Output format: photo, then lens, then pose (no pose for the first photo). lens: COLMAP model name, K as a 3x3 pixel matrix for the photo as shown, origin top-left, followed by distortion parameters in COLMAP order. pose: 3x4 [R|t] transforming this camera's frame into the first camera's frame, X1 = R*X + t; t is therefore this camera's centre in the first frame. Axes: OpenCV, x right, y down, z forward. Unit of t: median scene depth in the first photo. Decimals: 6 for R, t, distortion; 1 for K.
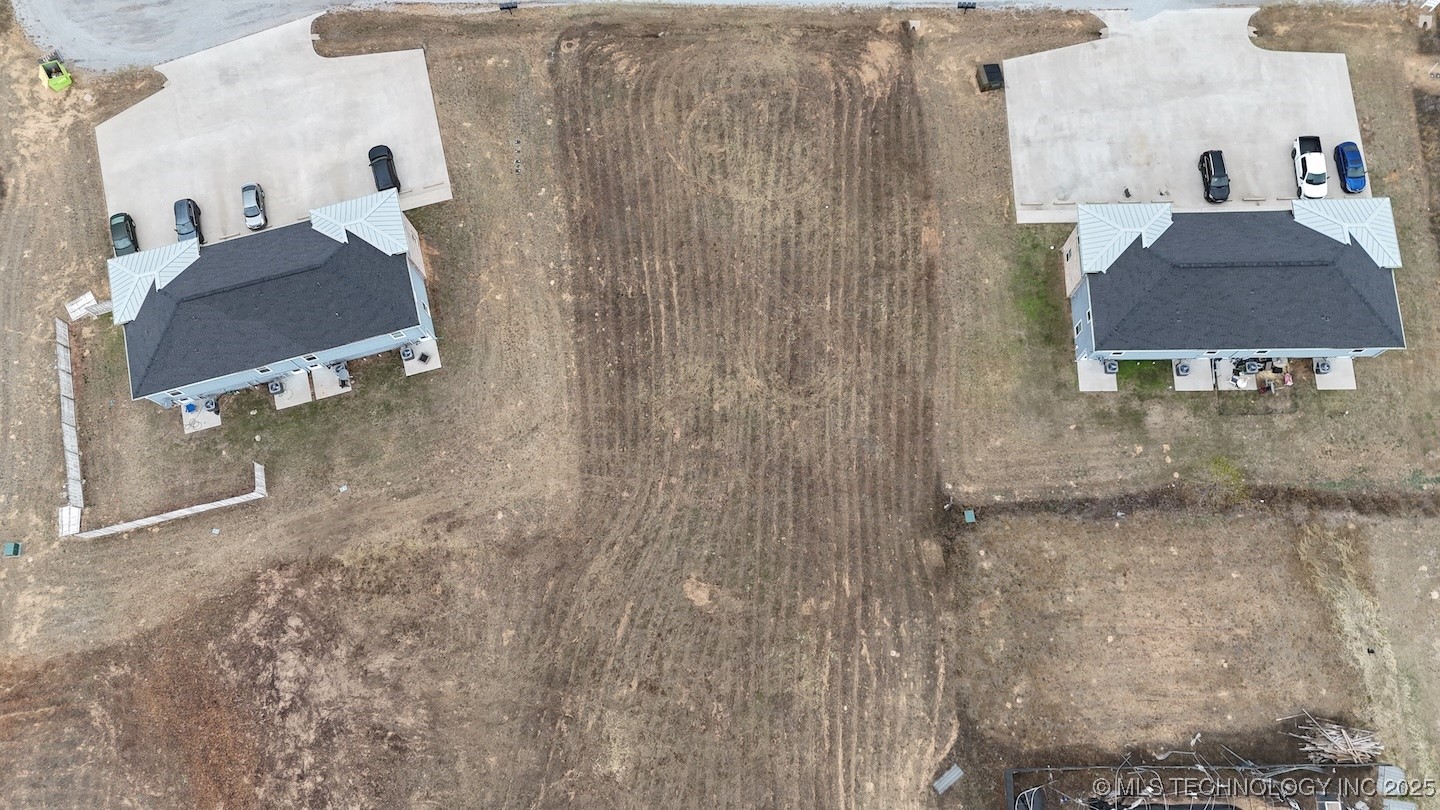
lens RADIAL K [[1055.1, 0, 719.6], [0, 1055.1, 401.3], [0, 0, 1]] dist [0.081612, -0.087373]
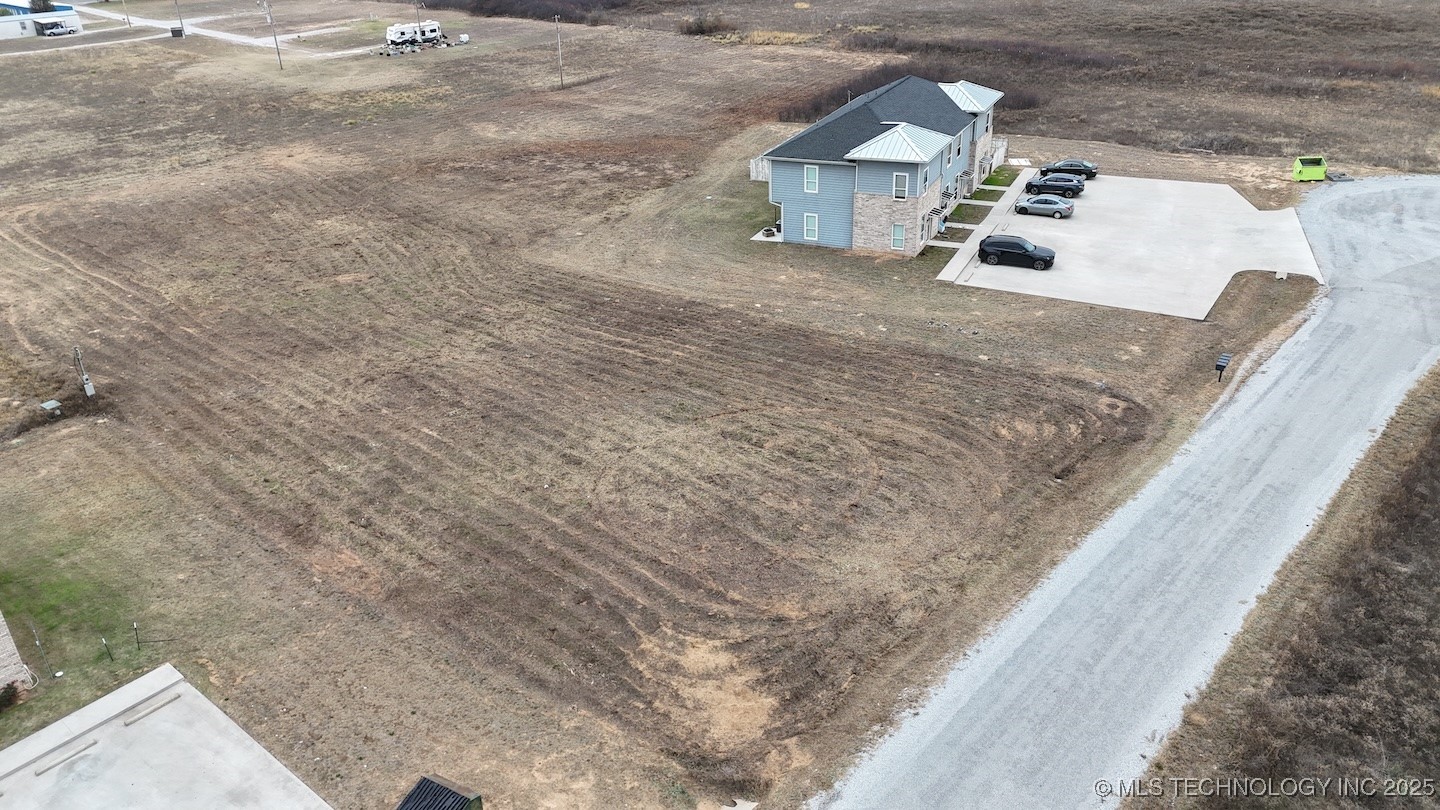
lens RADIAL K [[1052.1, 0, 720.8], [0, 1052.1, 400.2], [0, 0, 1]] dist [0.083187, -0.078366]
pose [[-0.641721, 0.402160, -0.653040, 0.391631], [-0.716033, -0.009116, 0.698007, -0.646277], [0.274758, 0.915524, 0.293810, 0.879505]]
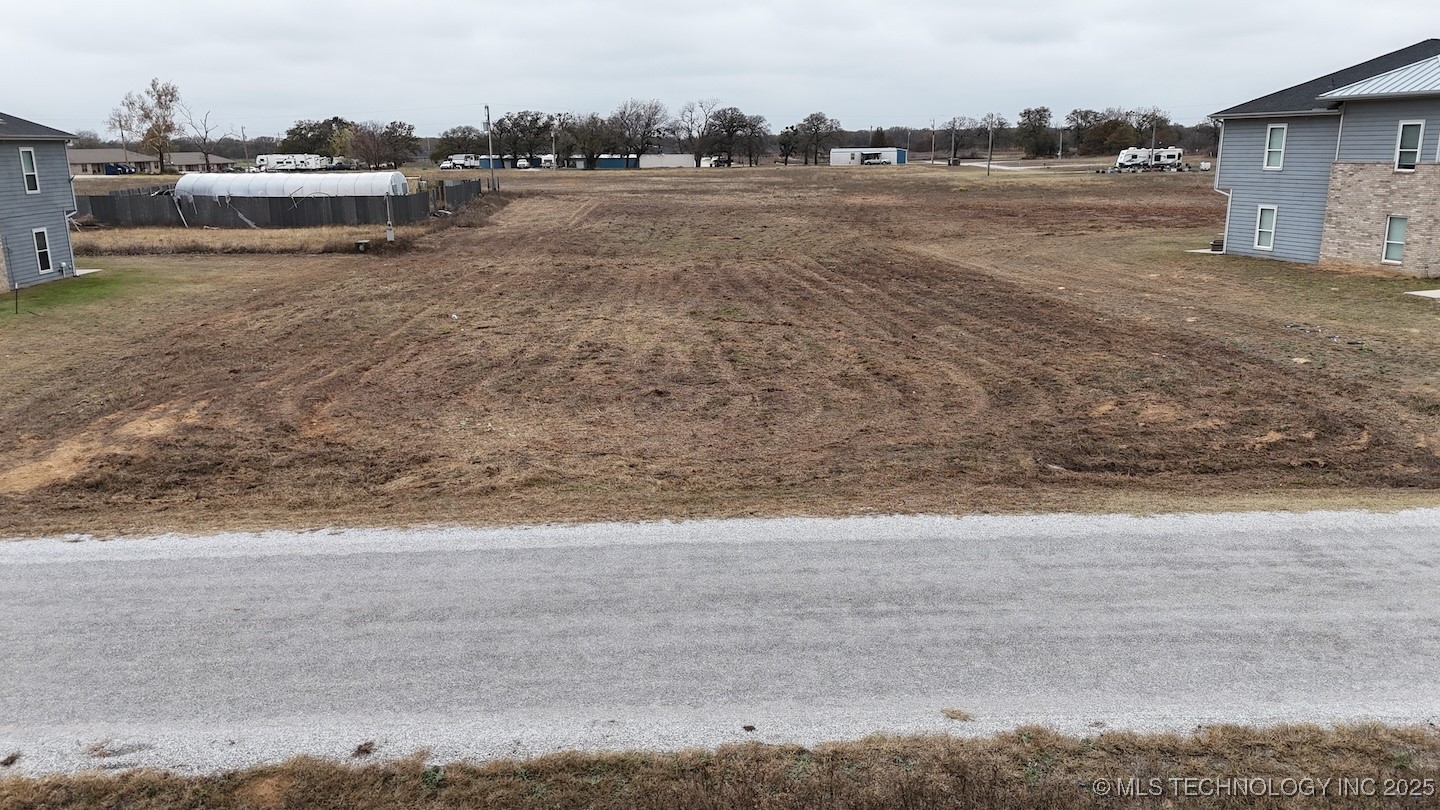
lens RADIAL K [[1055.1, 0, 719.6], [0, 1055.1, 401.3], [0, 0, 1]] dist [0.081612, -0.087373]
pose [[-0.997034, 0.065822, -0.039874, 0.020143], [-0.037009, 0.044185, 0.998338, -0.618552], [0.067475, 0.996853, -0.041618, 1.117177]]
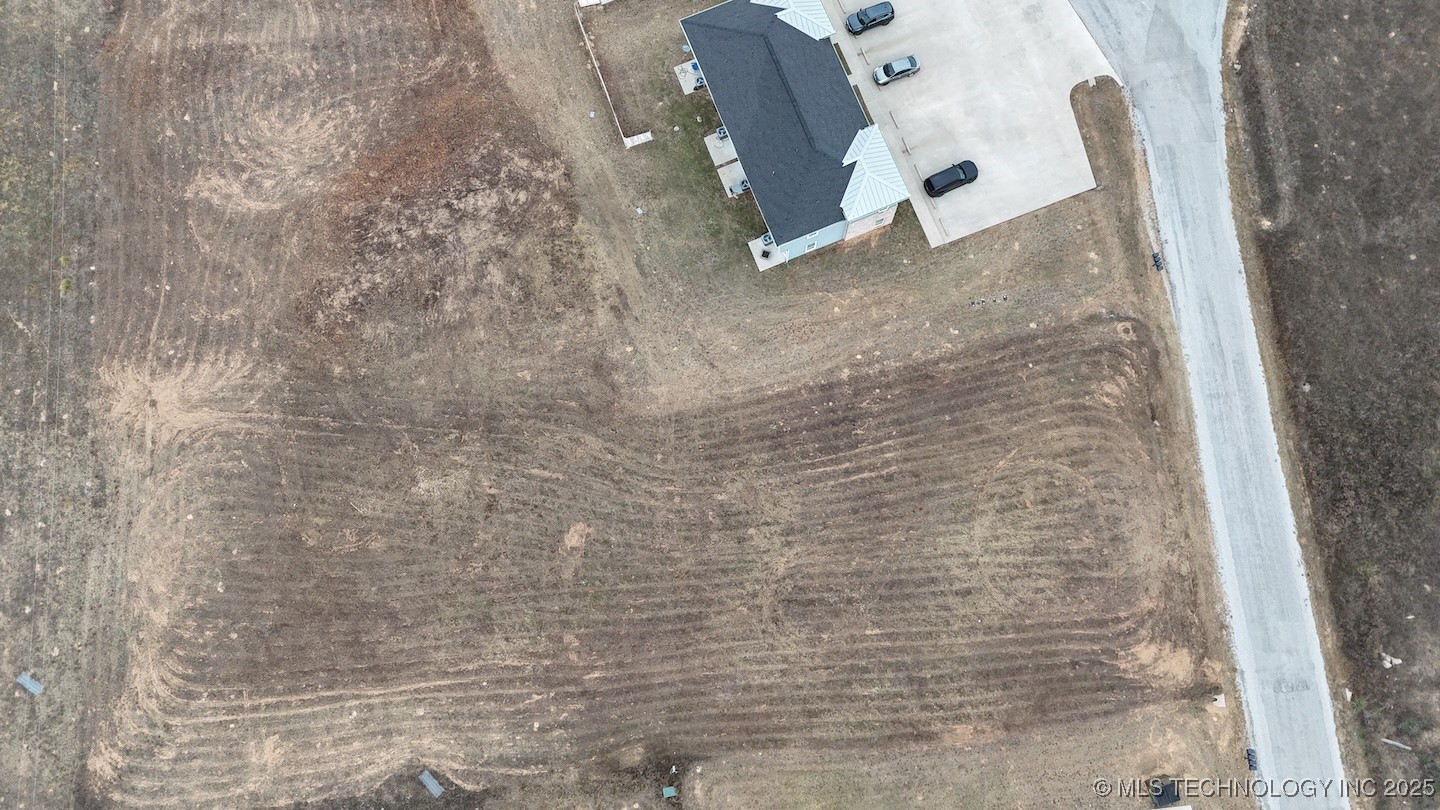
lens RADIAL K [[1052.1, 0, 720.8], [0, 1052.1, 400.2], [0, 0, 1]] dist [0.083187, -0.078366]
pose [[0.120098, 0.979752, -0.160194, 0.032984], [-0.944887, 0.162313, 0.284330, -0.283953], [0.304575, 0.117218, 0.945248, -0.006620]]
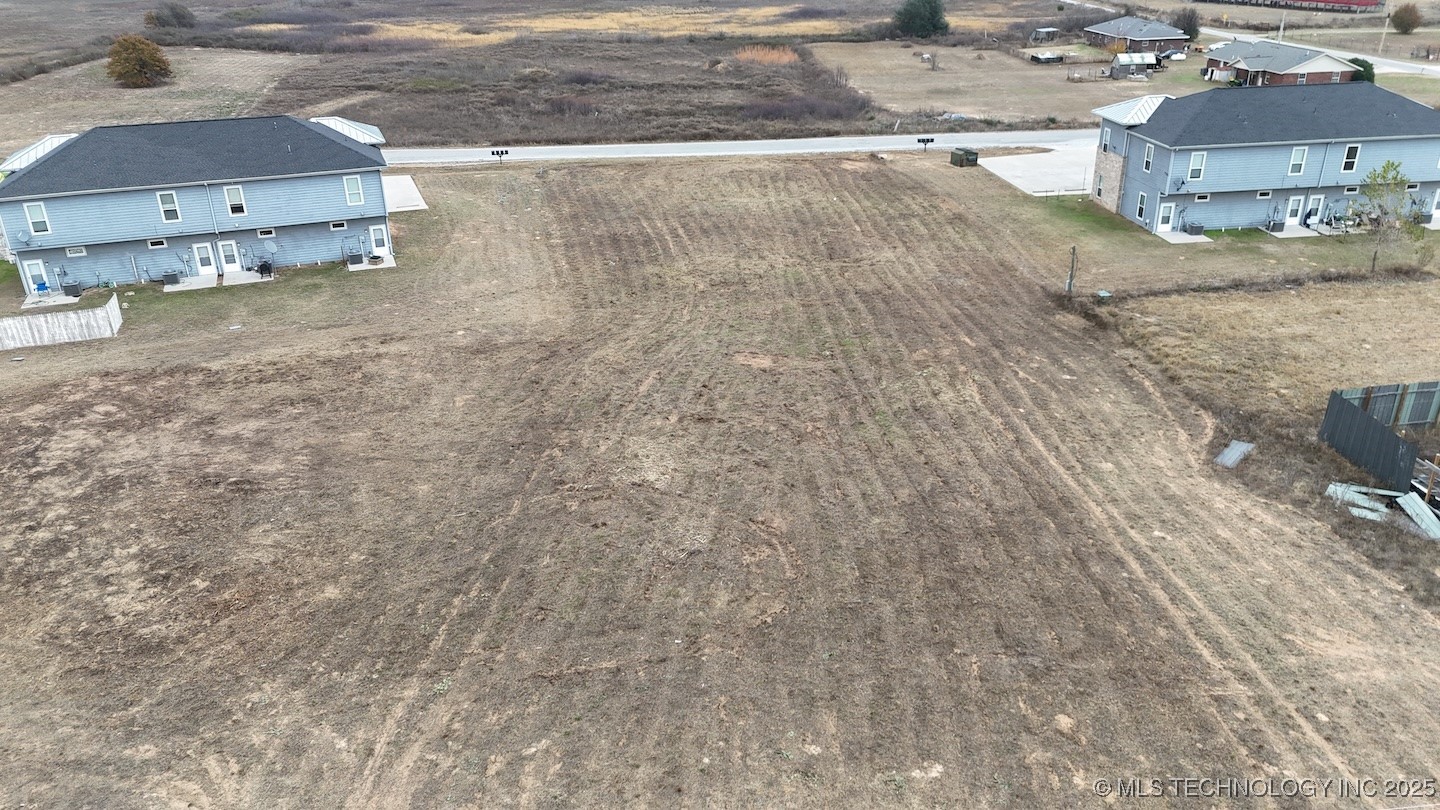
lens RADIAL K [[1052.1, 0, 720.8], [0, 1052.1, 400.2], [0, 0, 1]] dist [0.083187, -0.078366]
pose [[0.994234, -0.021412, 0.105068, -0.108814], [0.093790, 0.648600, -0.755328, 0.674376], [-0.051974, 0.760828, 0.646869, 0.562761]]
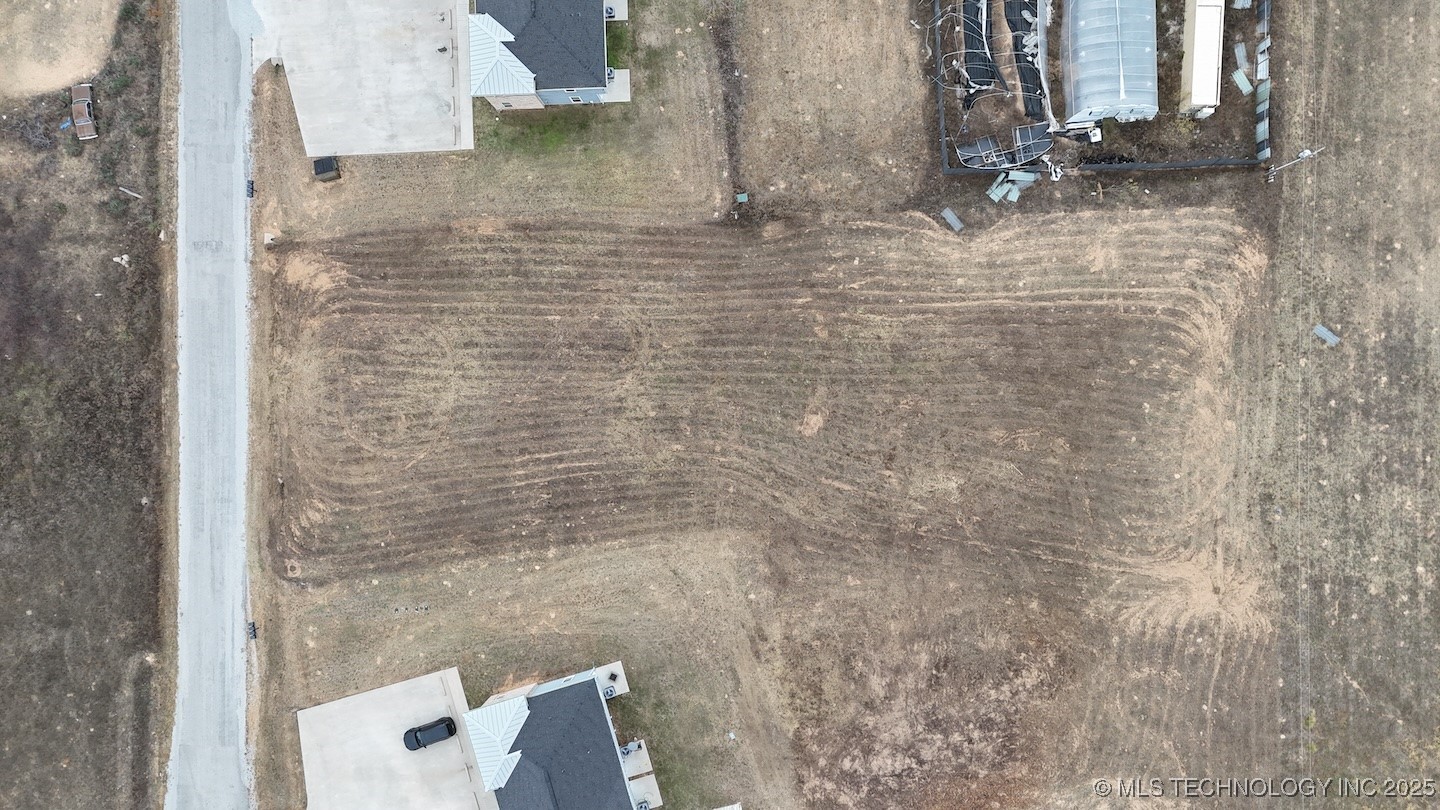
lens RADIAL K [[1052.1, 0, 720.8], [0, 1052.1, 400.2], [0, 0, 1]] dist [0.083187, -0.078366]
pose [[-0.032511, -0.998486, 0.044361, -0.041328], [0.971775, -0.021203, 0.234955, -0.191036], [-0.233659, 0.050747, 0.970993, -0.127948]]
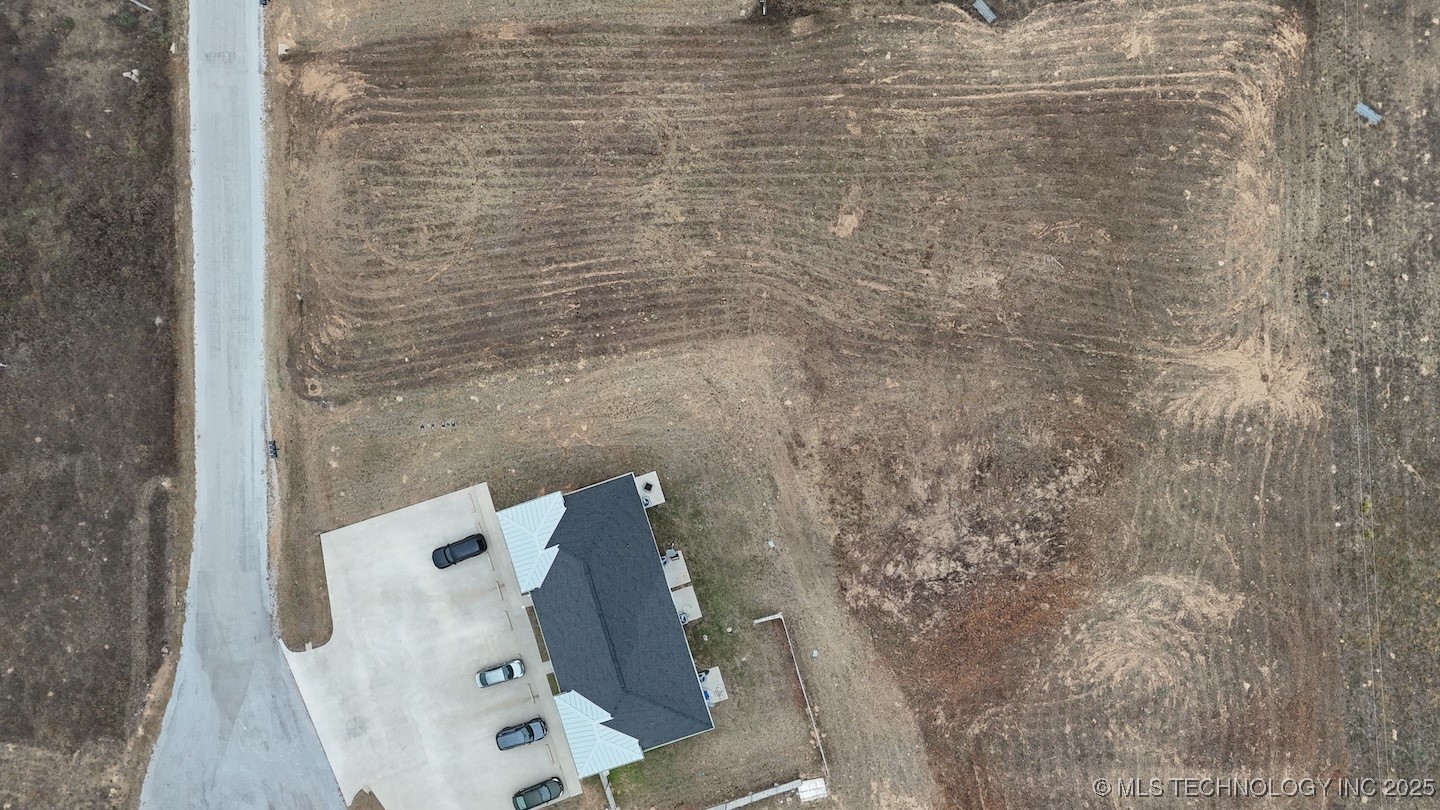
lens RADIAL K [[1052.1, 0, 720.8], [0, 1052.1, 400.2], [0, 0, 1]] dist [0.083187, -0.078366]
pose [[-0.055216, -0.995708, 0.074278, -0.280439], [0.967725, -0.035048, 0.249559, -0.240373], [-0.245885, 0.085660, 0.965507, -0.069812]]
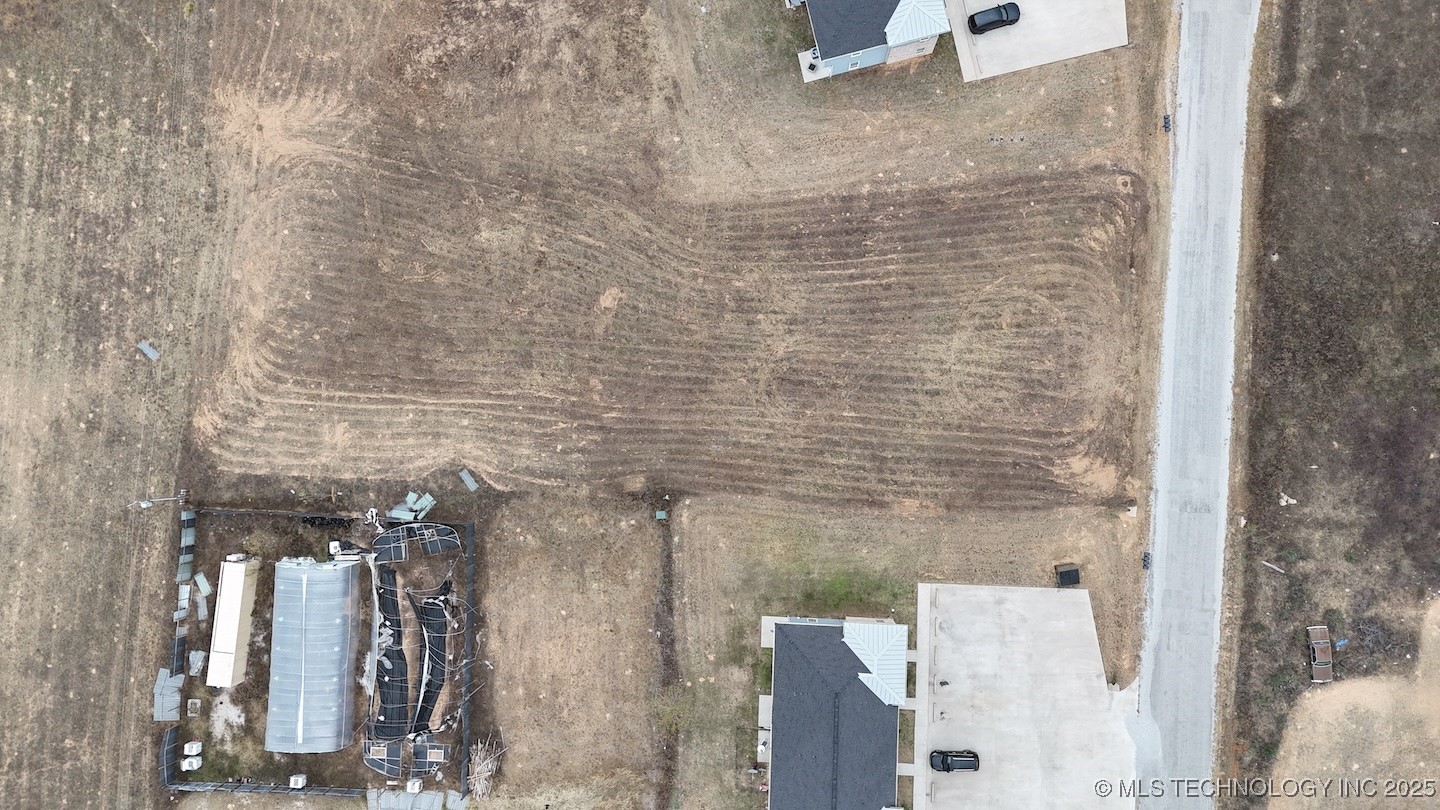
lens RADIAL K [[1052.1, 0, 720.8], [0, 1052.1, 400.2], [0, 0, 1]] dist [0.083187, -0.078366]
pose [[-0.026768, 0.999578, 0.011241, 0.080687], [-0.941077, -0.028991, 0.336948, -0.360014], [0.337132, -0.001559, 0.941456, -0.142144]]
